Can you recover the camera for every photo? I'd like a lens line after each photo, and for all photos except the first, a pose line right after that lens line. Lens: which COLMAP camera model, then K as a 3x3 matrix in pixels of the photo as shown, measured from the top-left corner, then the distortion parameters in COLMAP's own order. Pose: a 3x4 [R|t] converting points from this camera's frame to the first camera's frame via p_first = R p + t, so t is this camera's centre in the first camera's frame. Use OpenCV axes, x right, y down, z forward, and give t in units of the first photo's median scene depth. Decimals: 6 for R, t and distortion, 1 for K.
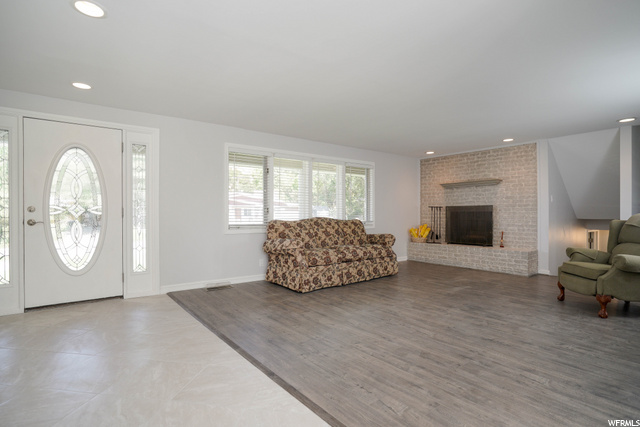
lens RADIAL K [[333.3, 0, 315.9], [0, 333.3, 214.8], [0, 0, 1]] dist [-0.041593, 0.000477]
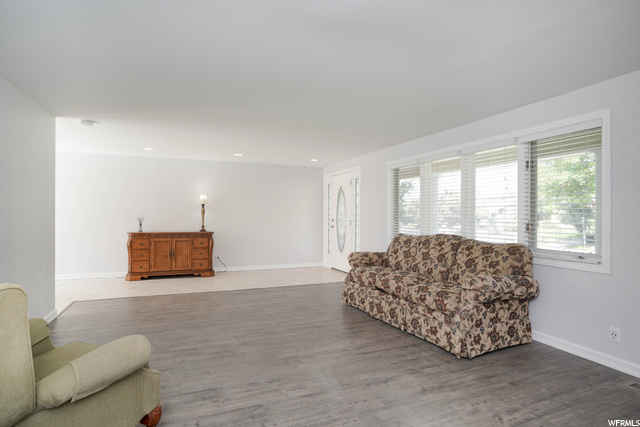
lens RADIAL K [[333.3, 0, 314.4], [0, 333.3, 214.2], [0, 0, 1]] dist [-0.041593, 0.000477]
pose [[-0.255480, -0.004002, -0.966806, 1.051842], [-0.008494, 0.999962, -0.001895, -0.043650], [0.966777, 0.007728, -0.255504, 1.239373]]
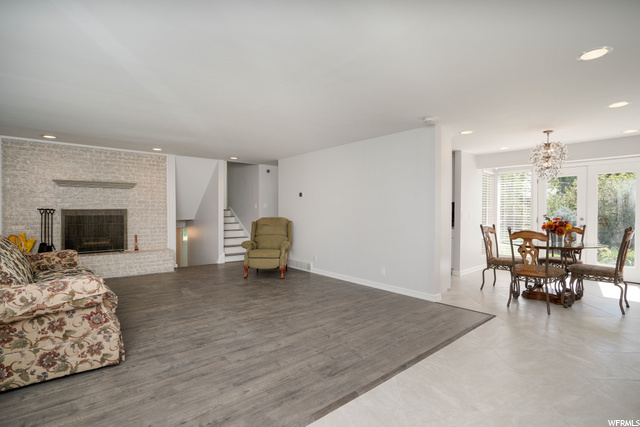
lens RADIAL K [[314.2, 0, 319.0], [0, 314.2, 212.9], [0, 0, 1]] dist [-0.032895, 0.002488]
pose [[-0.061711, -0.005444, 0.998079, -0.639080], [-0.003054, 0.999981, 0.005266, -0.035928], [-0.998089, -0.002723, -0.061726, 0.720615]]
